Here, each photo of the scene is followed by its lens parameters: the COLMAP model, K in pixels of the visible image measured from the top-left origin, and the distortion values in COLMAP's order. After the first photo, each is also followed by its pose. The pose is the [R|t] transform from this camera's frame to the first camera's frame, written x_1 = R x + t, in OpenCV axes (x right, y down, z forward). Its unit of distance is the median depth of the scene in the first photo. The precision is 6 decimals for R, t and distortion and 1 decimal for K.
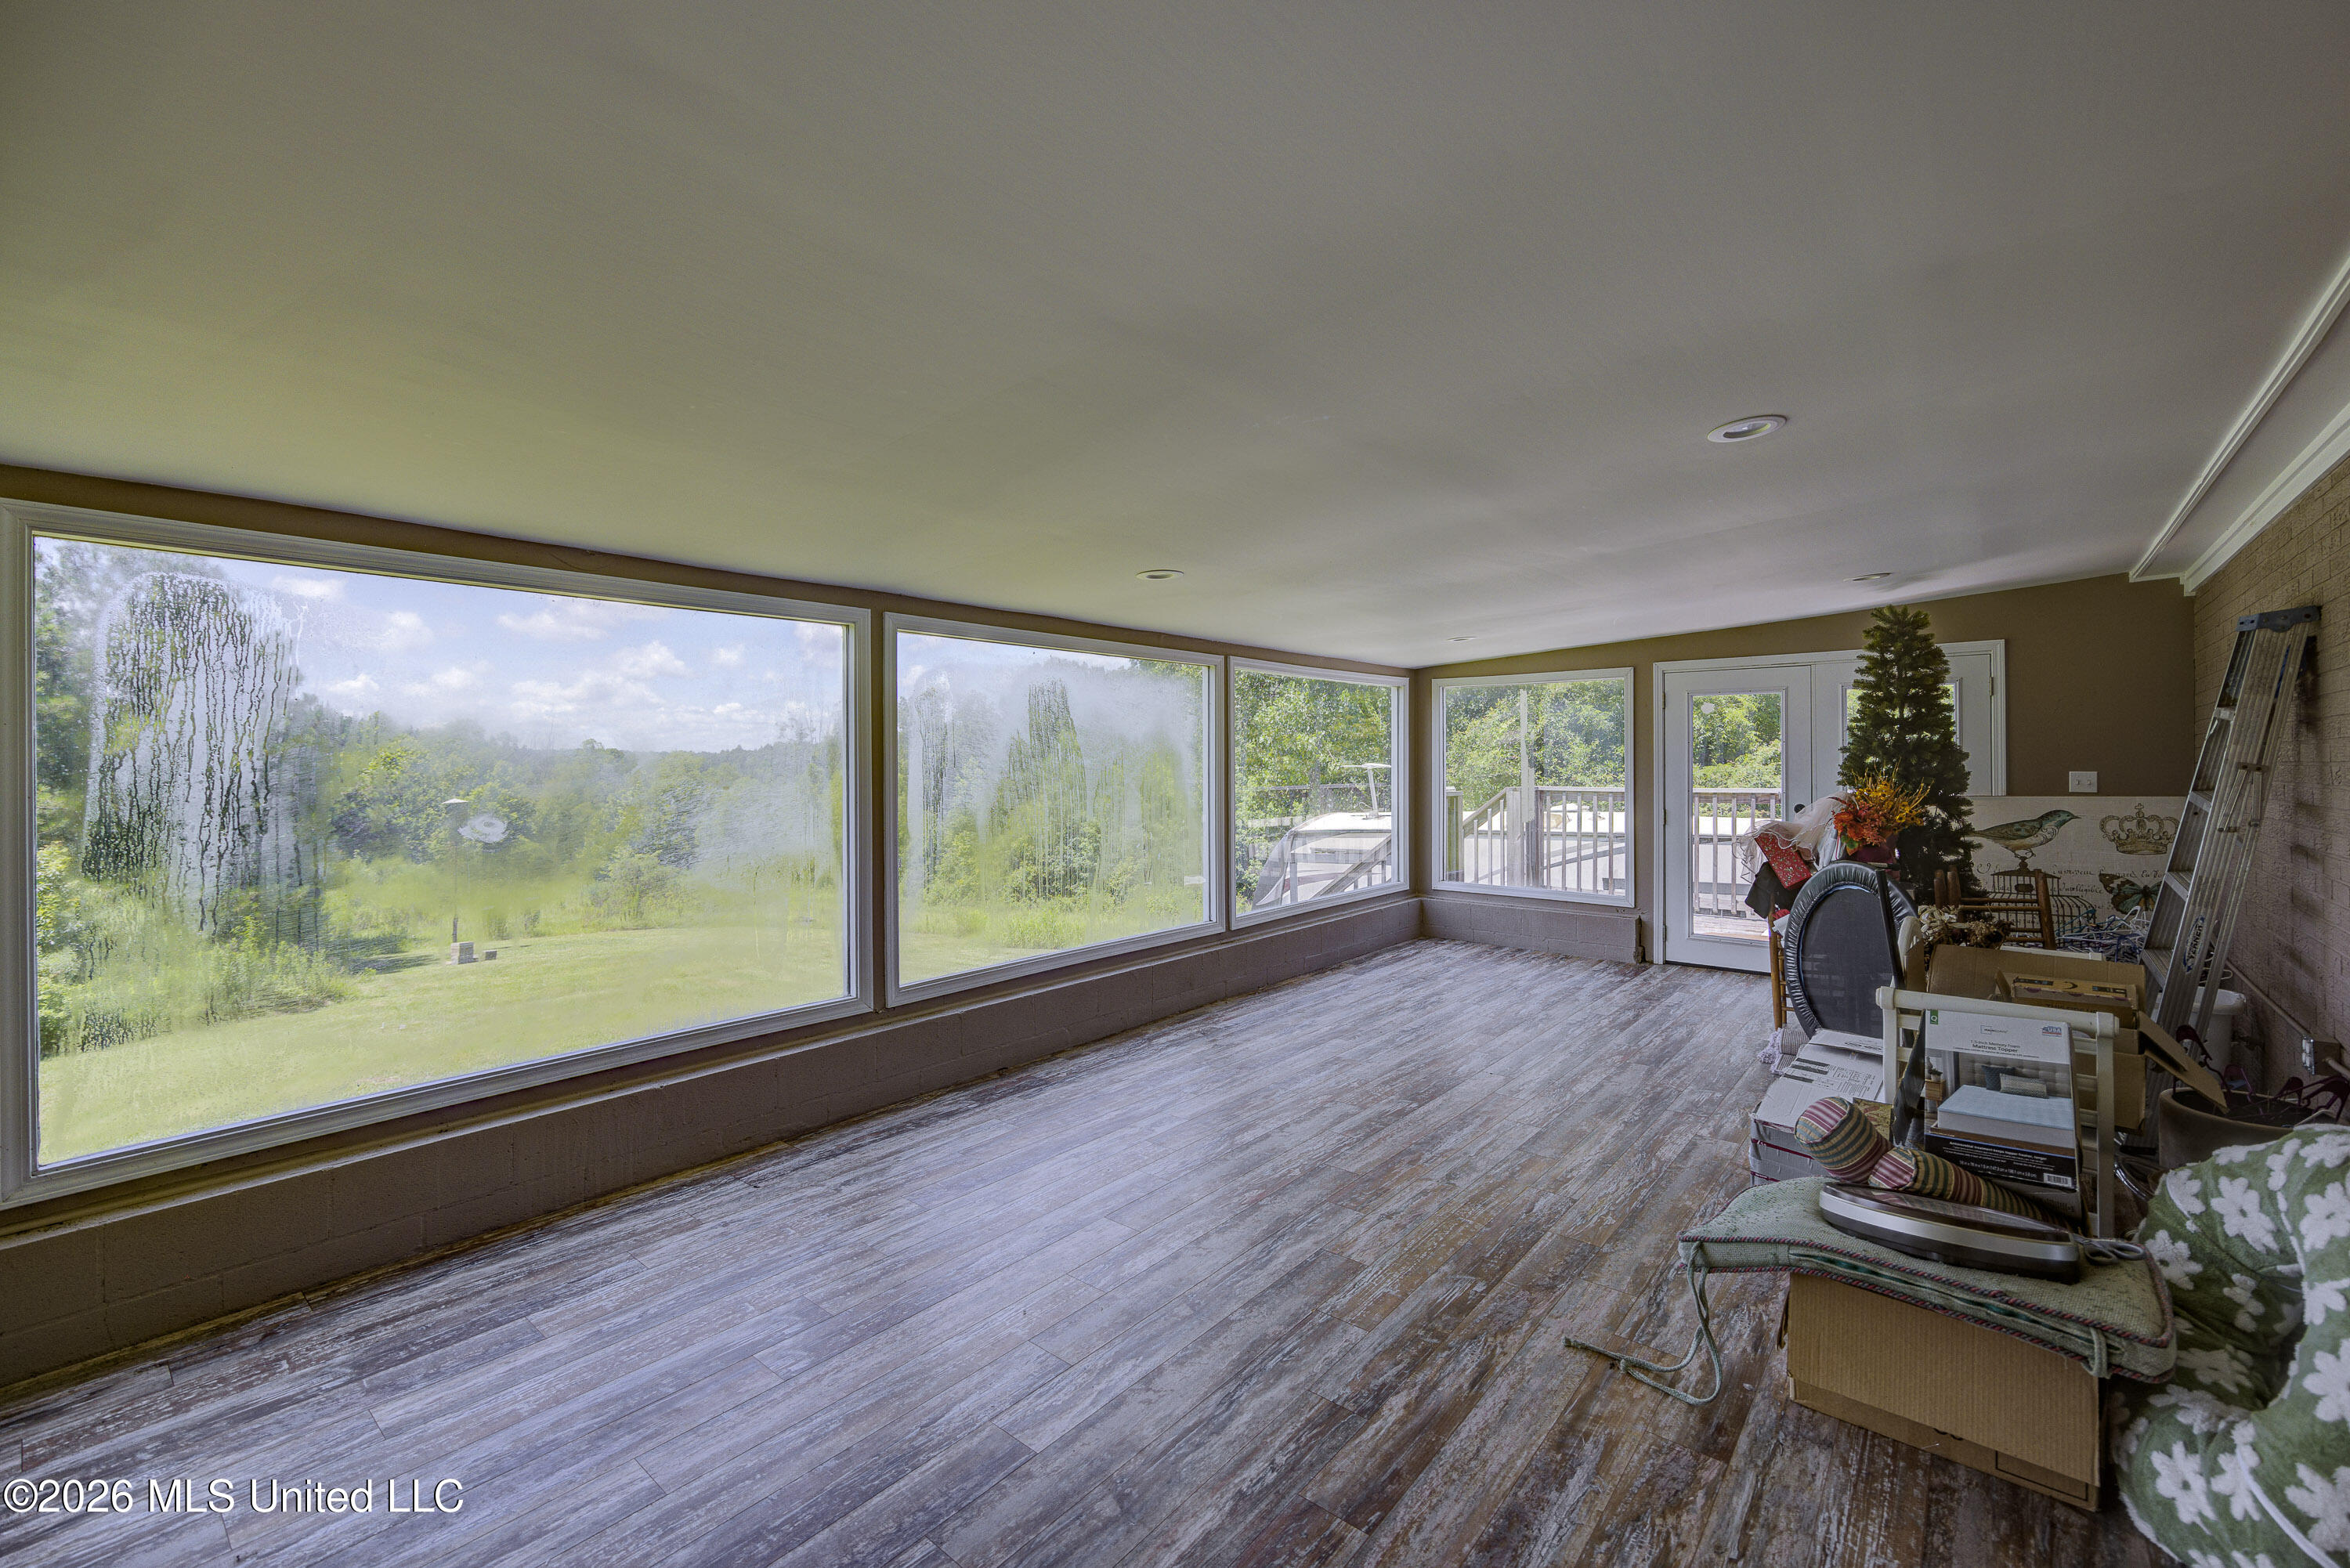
lens RADIAL K [[982.9, 0, 1196.1], [0, 982.9, 768.8], [0, 0, 1]] dist [-0.001000, -0.001064]
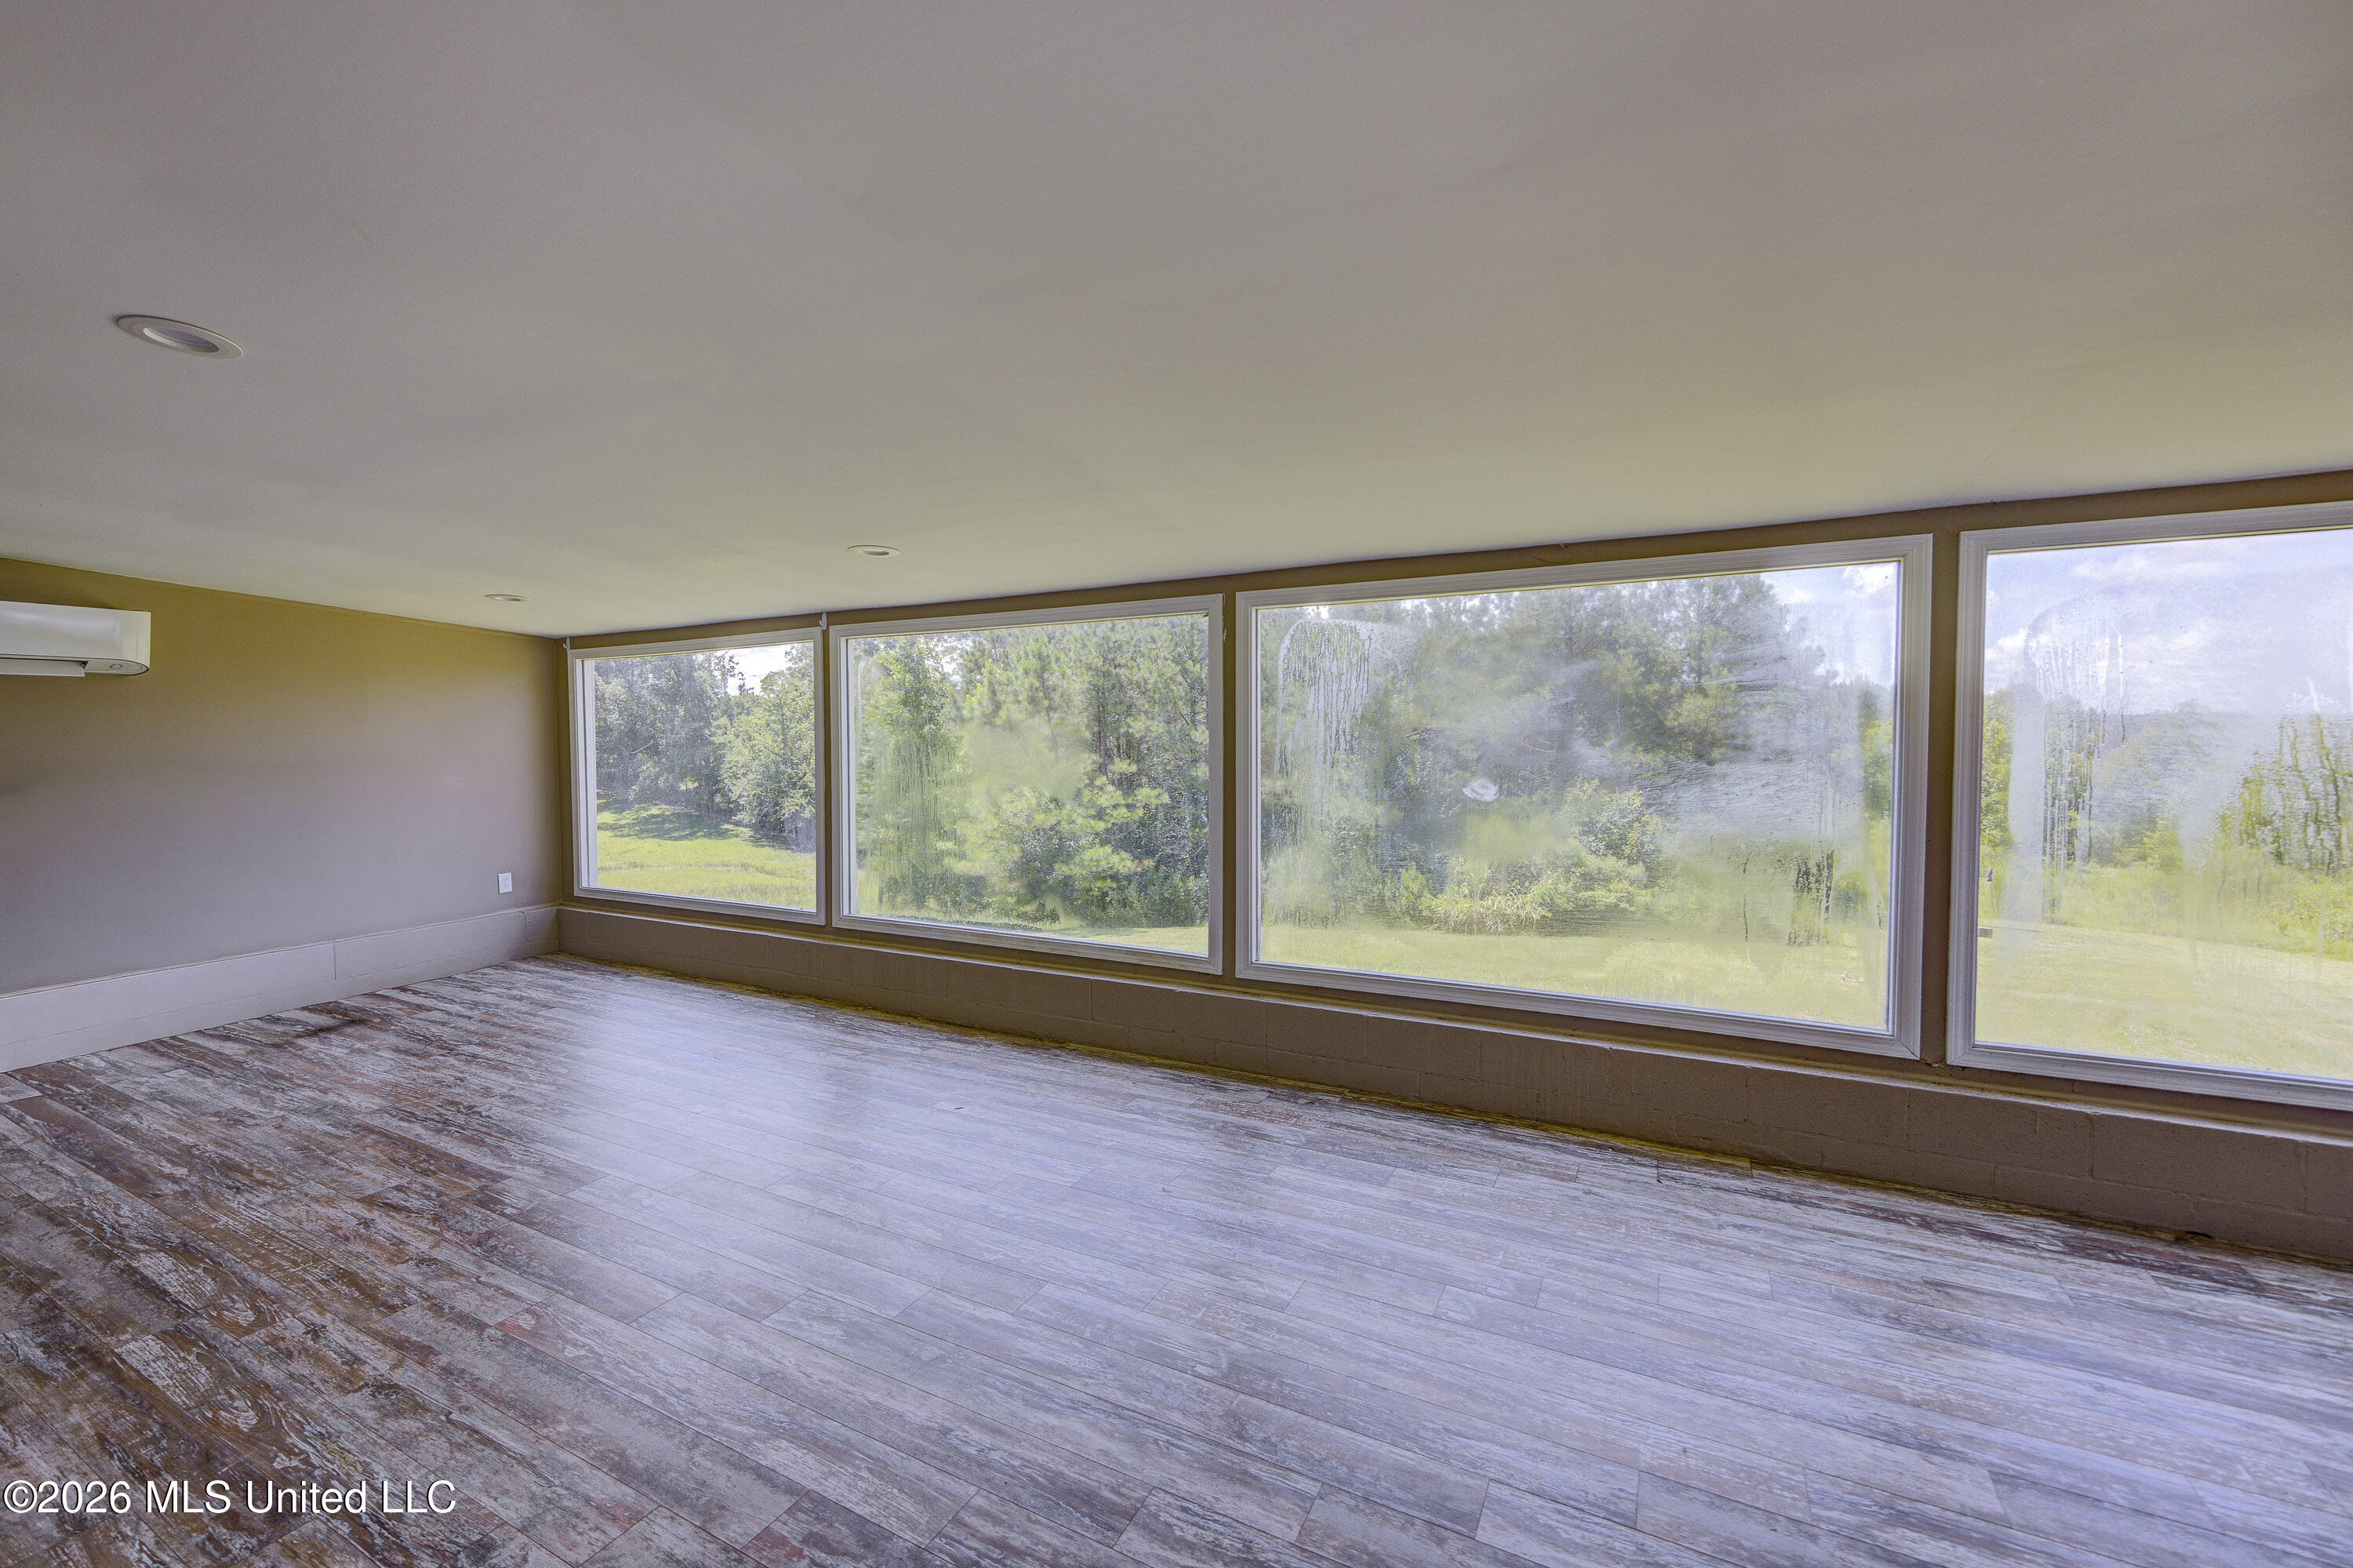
lens RADIAL K [[938.5, 0, 1125.9], [0, 938.5, 747.3], [0, 0, 1]] dist [-0.002316, -0.000306]
pose [[0.179806, 0.012773, -0.983619, 0.331613], [-0.000193, 0.999916, 0.012950, -0.008190], [0.983702, -0.002138, 0.179793, 0.308235]]
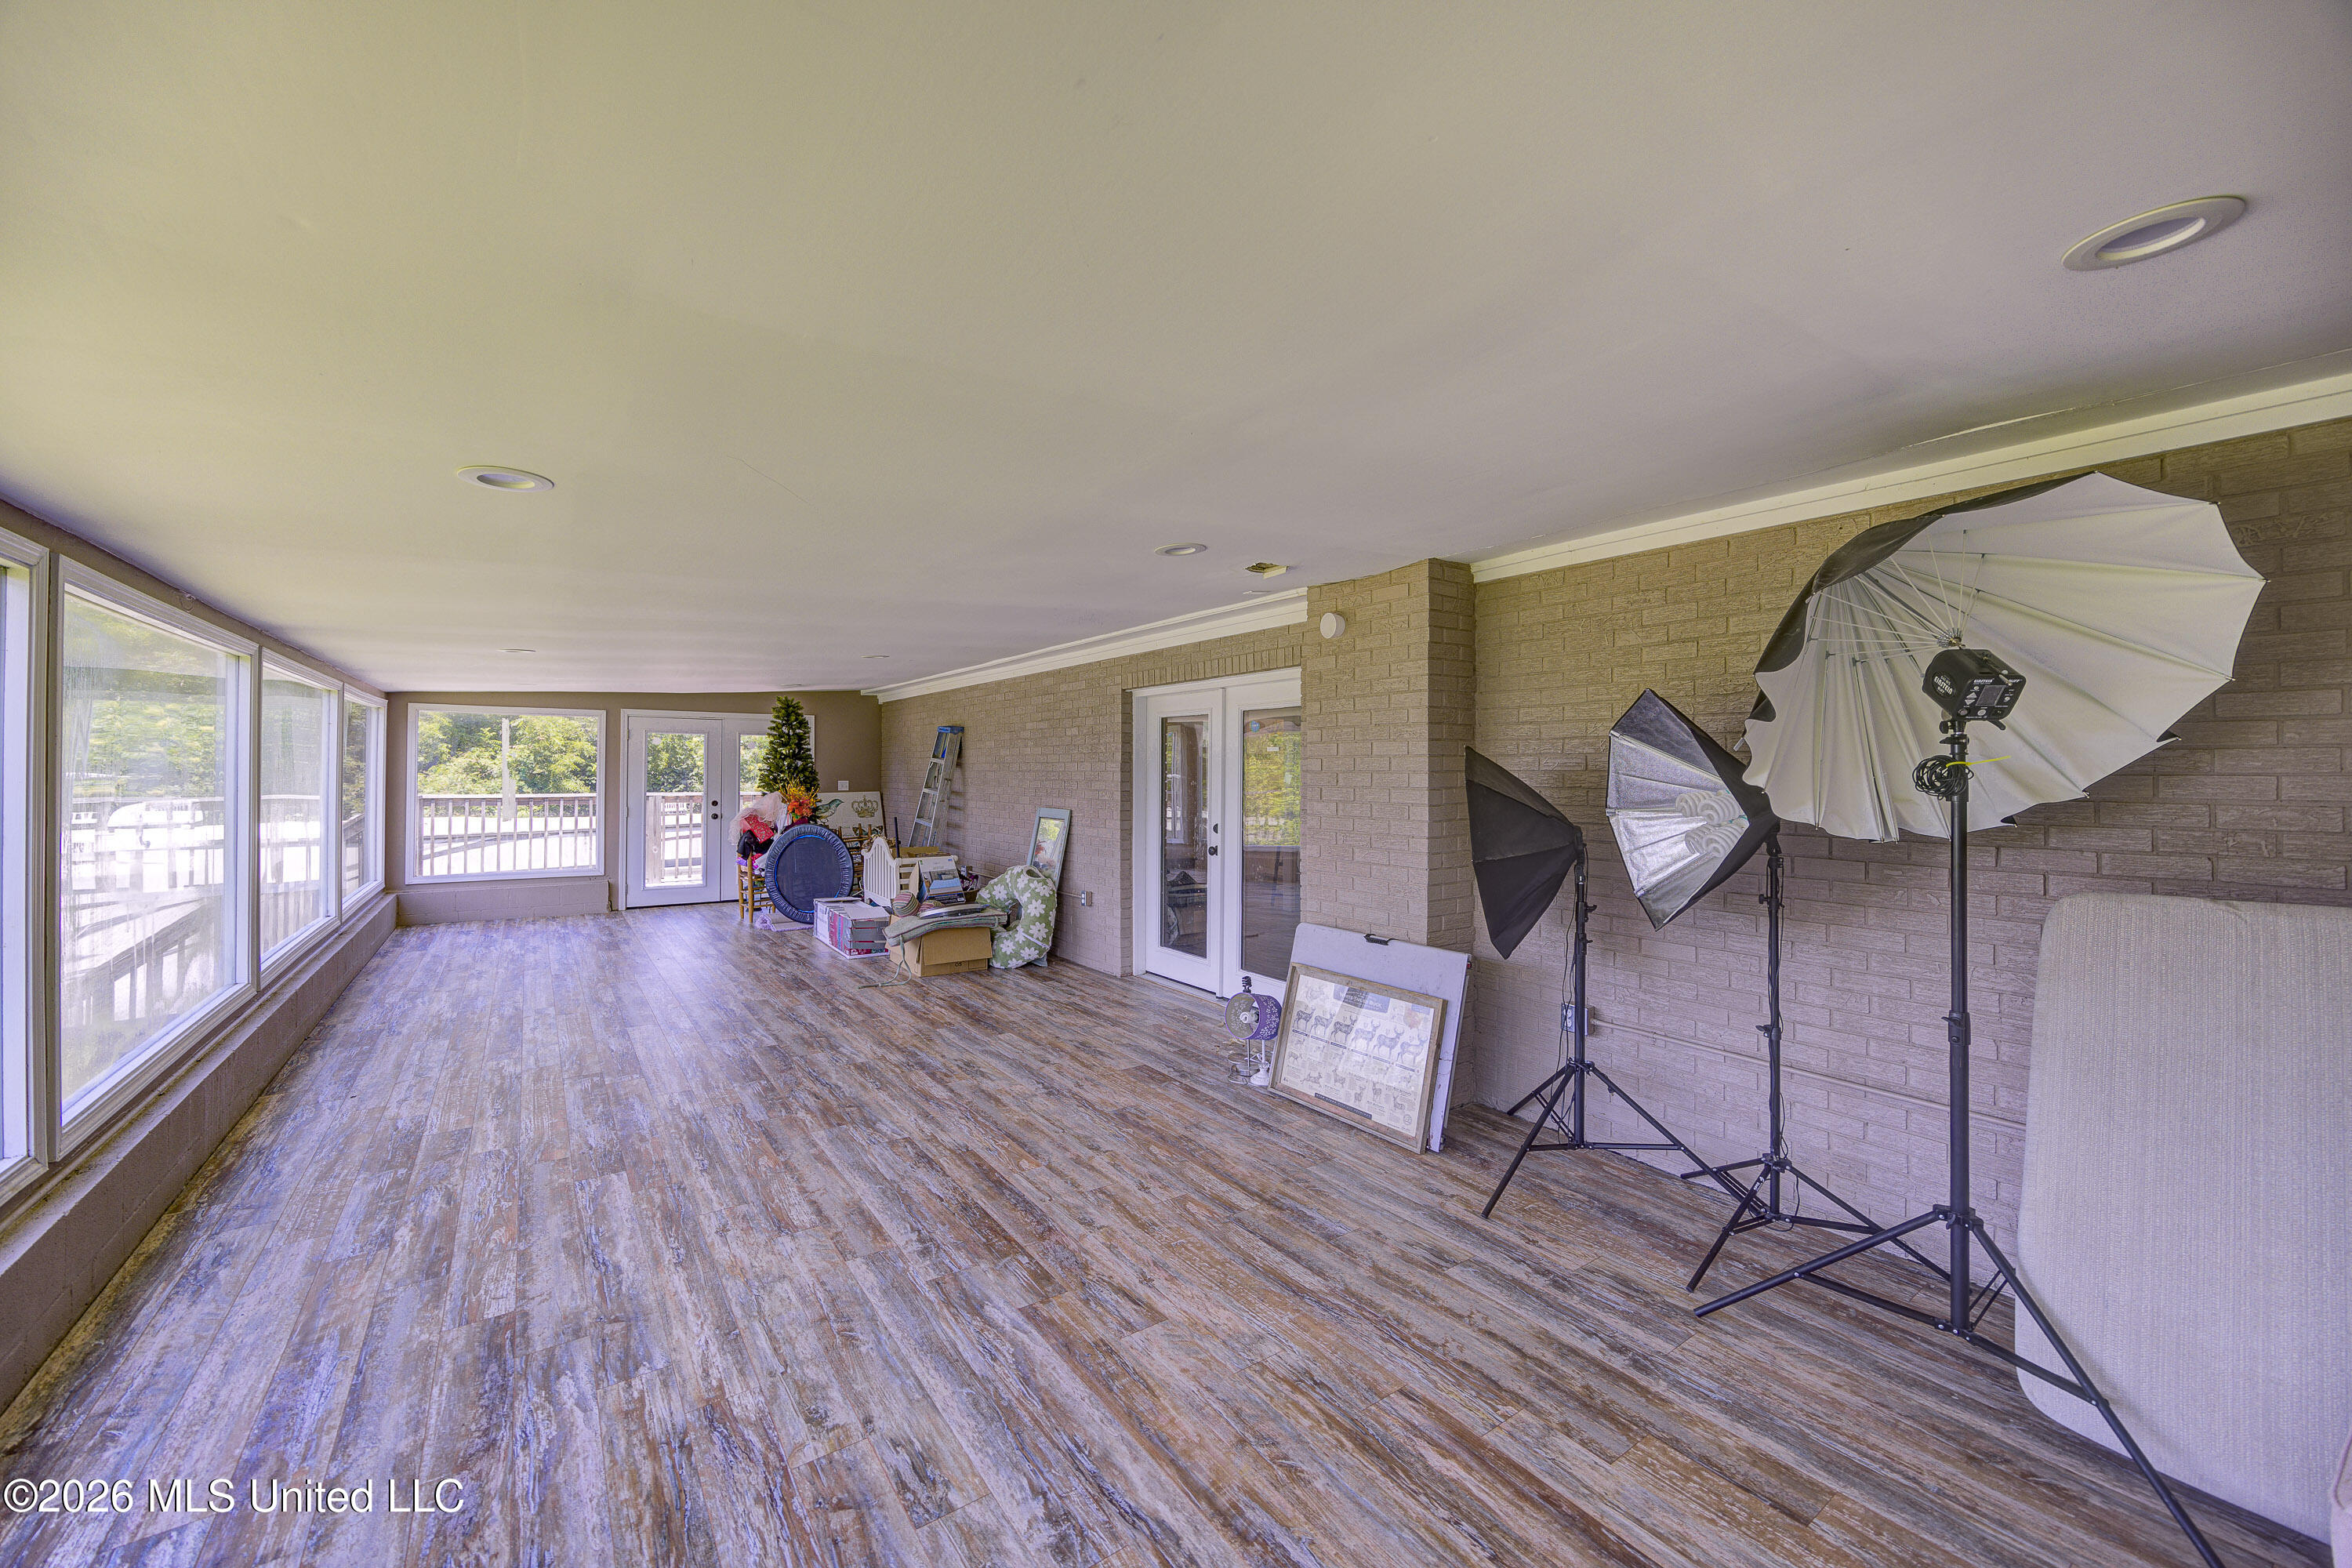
lens RADIAL K [[938.1, 0, 1168.9], [0, 938.1, 772.1], [0, 0, 1]] dist [-0.002316, -0.000306]
pose [[0.295558, 0.003272, 0.955319, -1.267532], [0.000857, 0.999993, -0.003691, -0.011796], [-0.955324, 0.001909, 0.295553, -0.418638]]
